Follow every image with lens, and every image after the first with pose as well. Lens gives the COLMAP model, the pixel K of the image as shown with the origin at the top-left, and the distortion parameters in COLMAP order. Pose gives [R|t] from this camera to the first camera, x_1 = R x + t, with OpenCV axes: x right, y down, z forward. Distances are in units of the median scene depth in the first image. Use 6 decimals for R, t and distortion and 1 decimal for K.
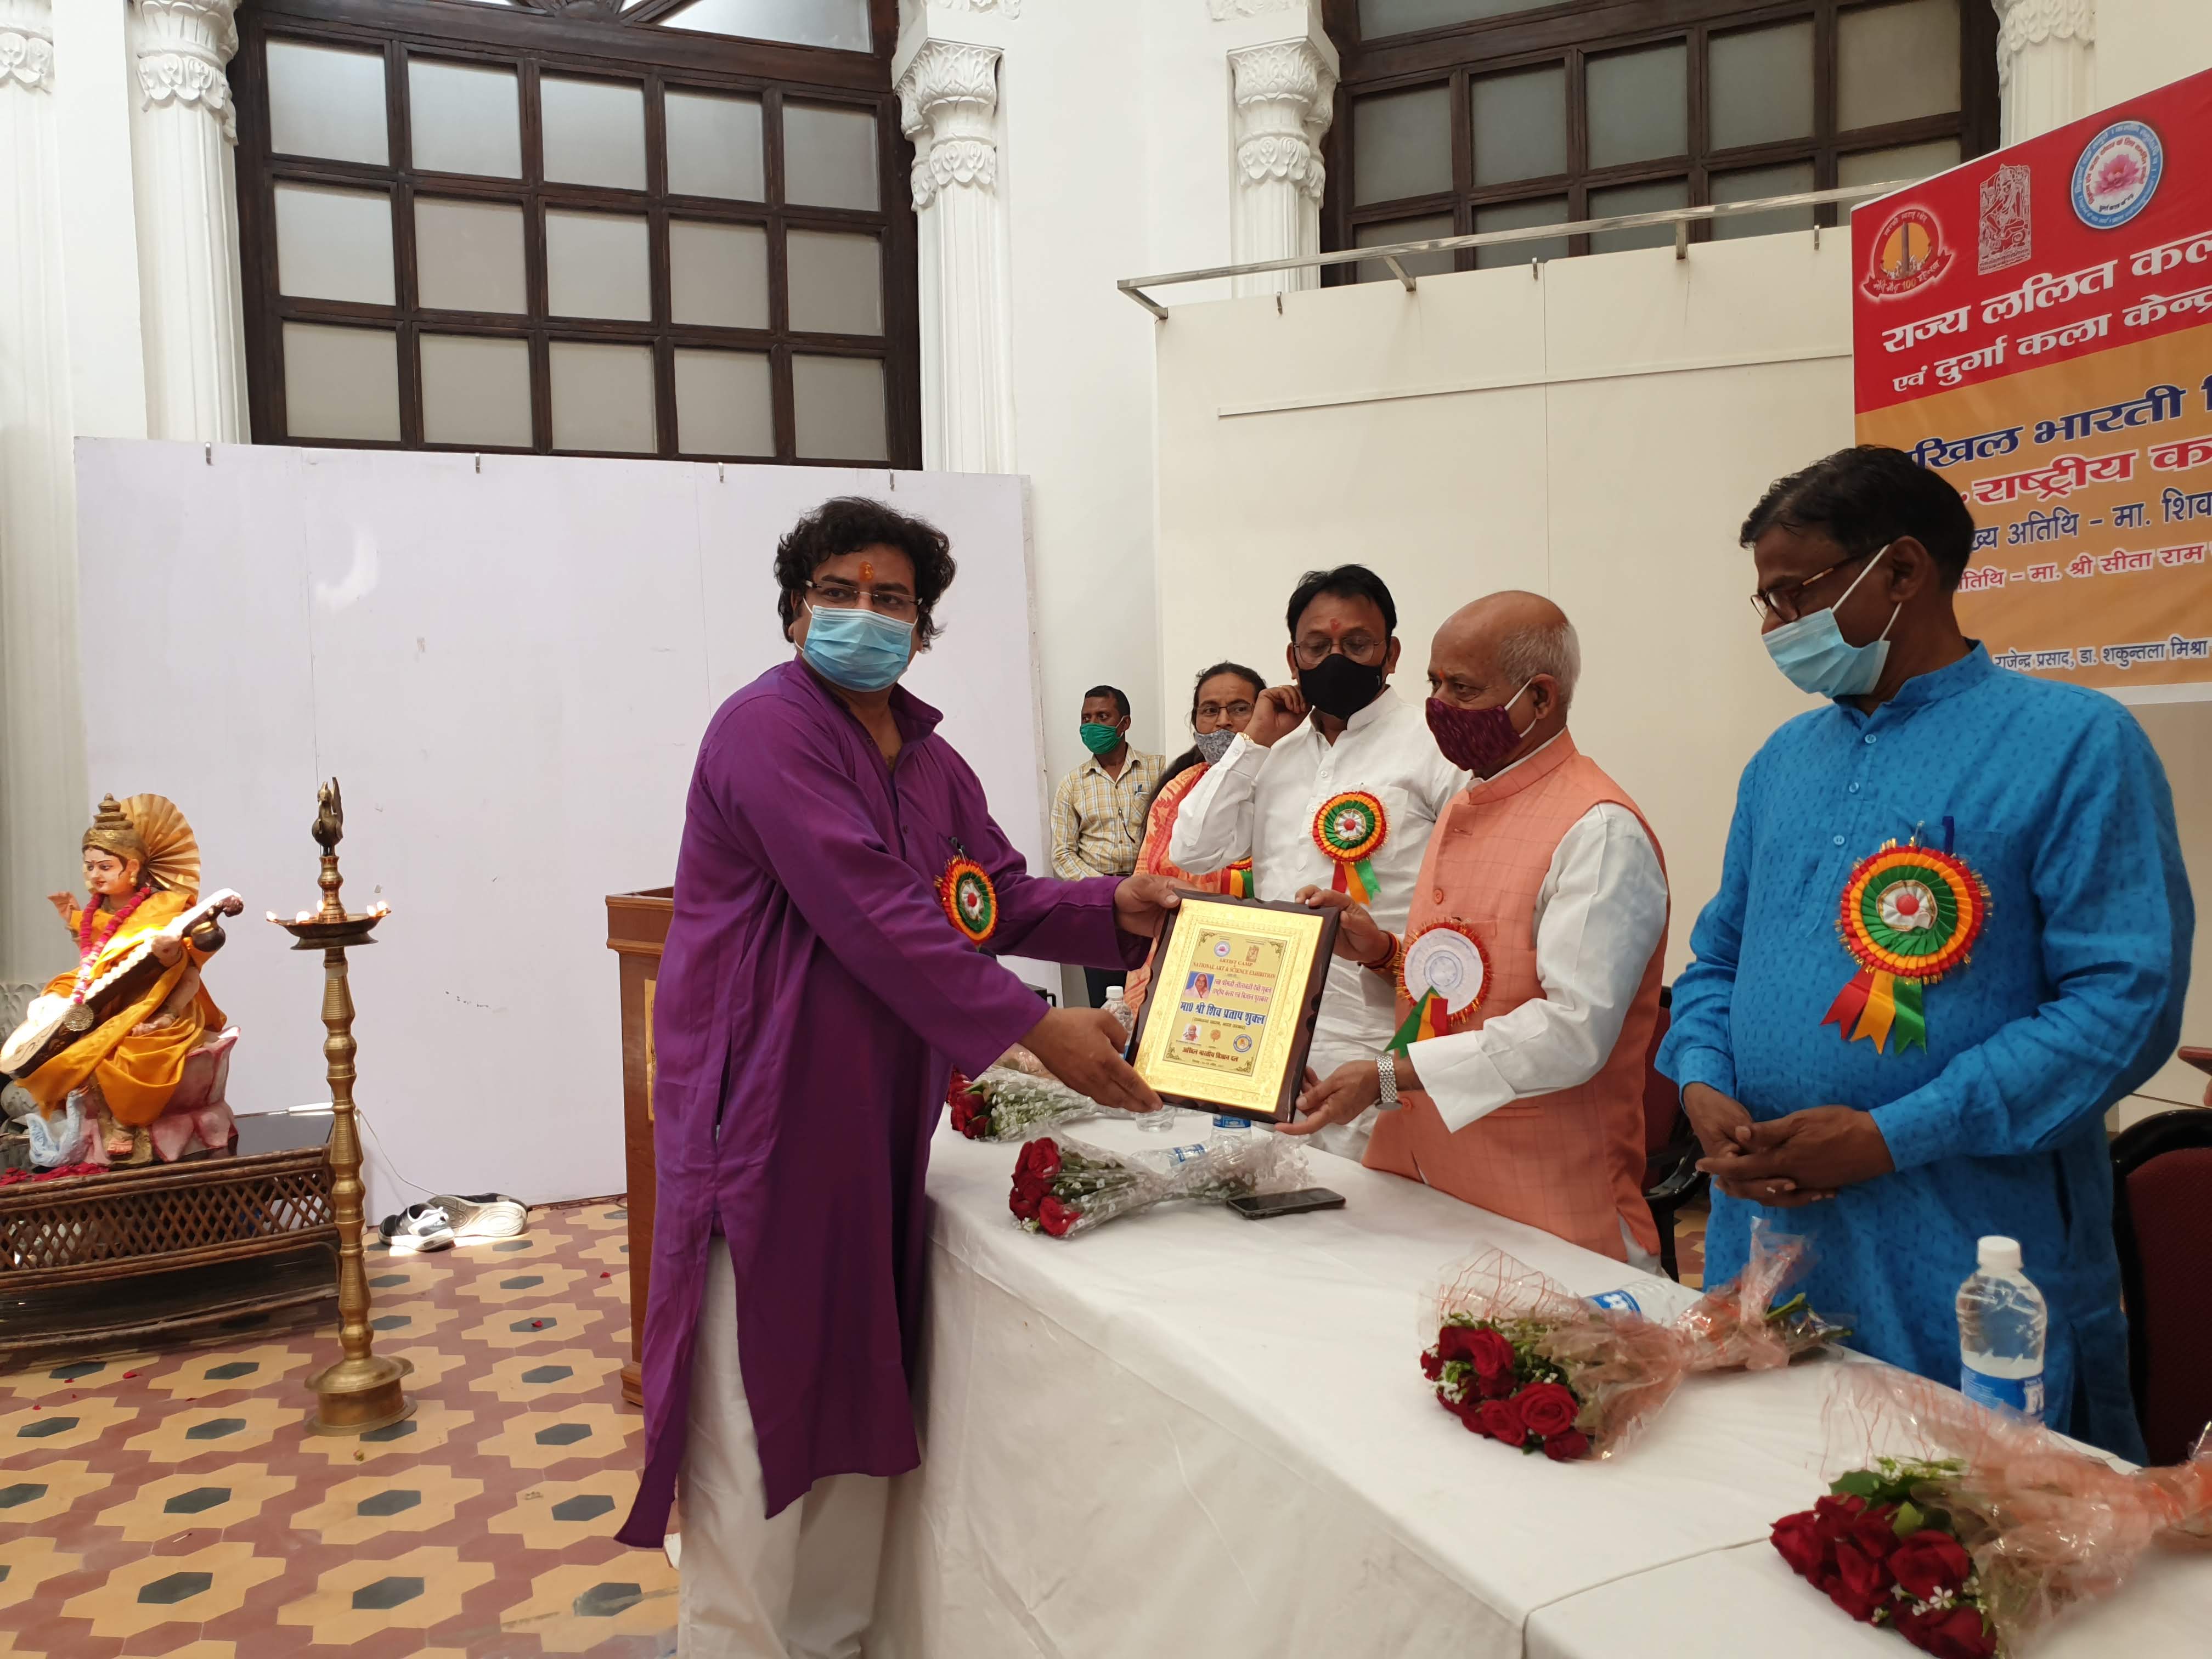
lens RADIAL K [[1727.5, 0, 1100.9], [0, 1727.5, 823.6], [0, 0, 1]] dist [-0.003280, -0.003855]
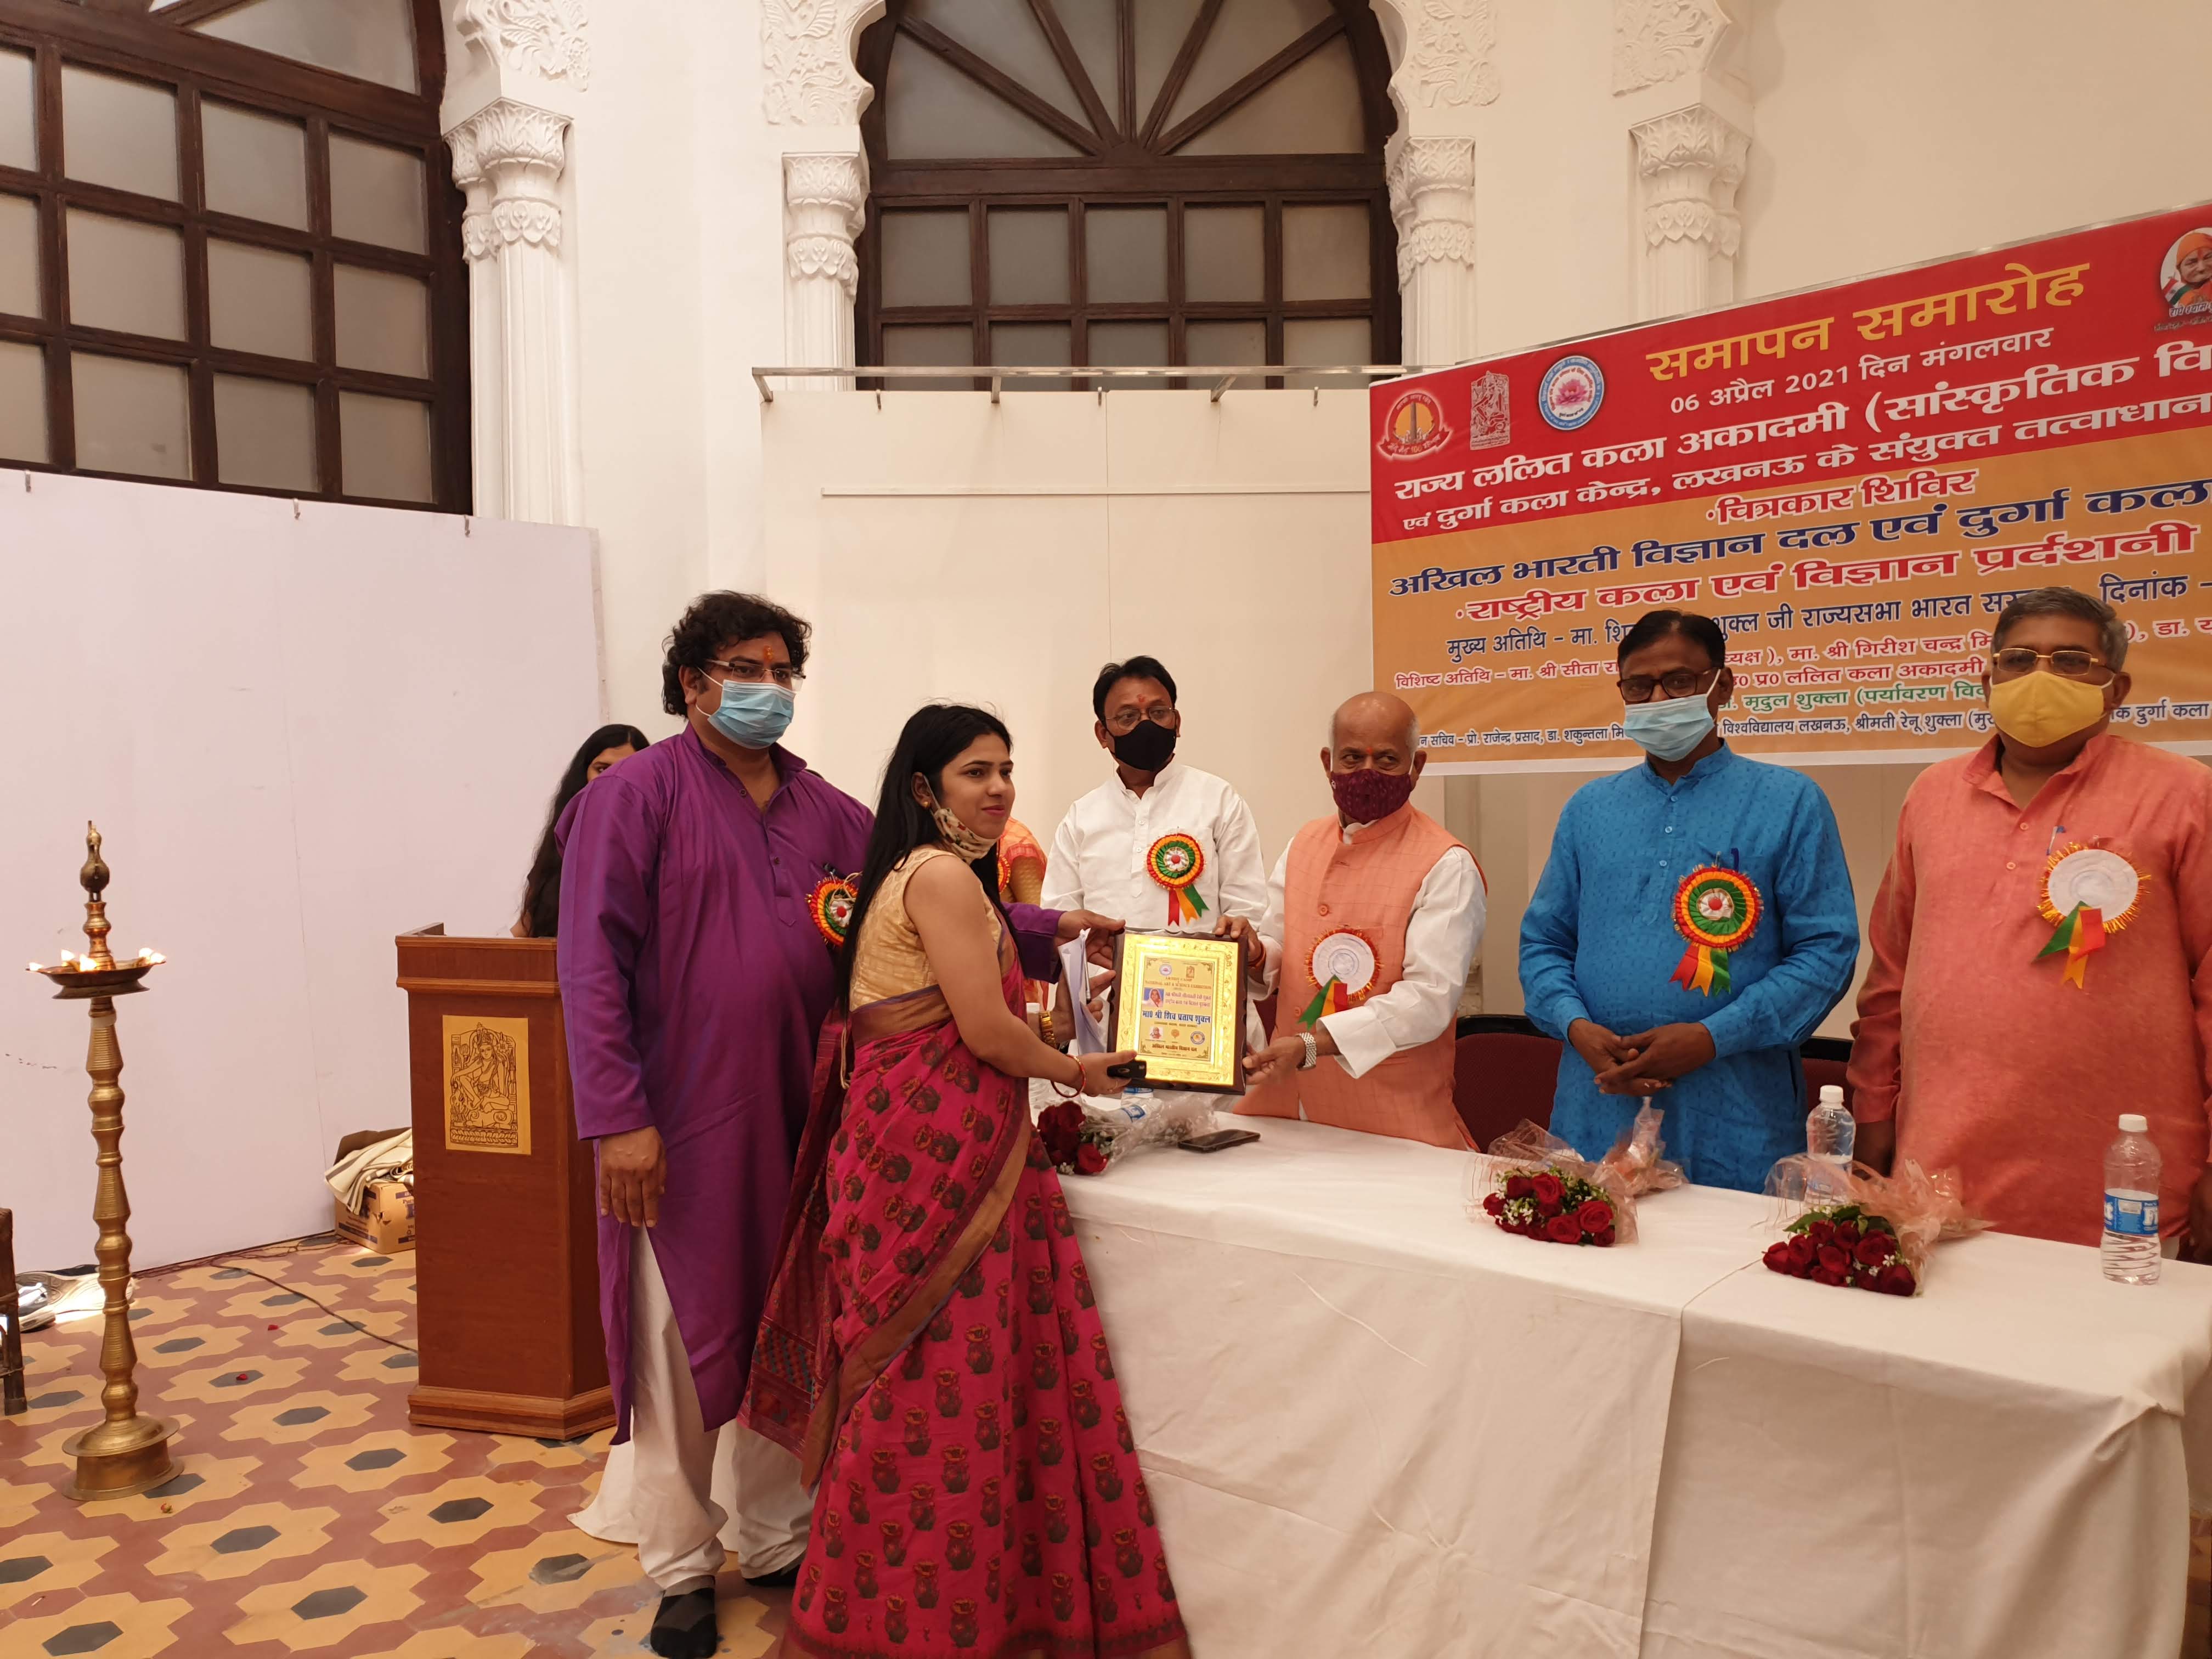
lens RADIAL K [[1722.6, 0, 1111.9], [0, 1722.6, 856.1], [0, 0, 1]] dist [-0.070387, 0.099242]
pose [[0.911189, -0.006394, 0.411939, -0.303090], [0.009197, 0.999946, -0.004821, 0.002681], [-0.411886, 0.008181, 0.911199, -0.100307]]
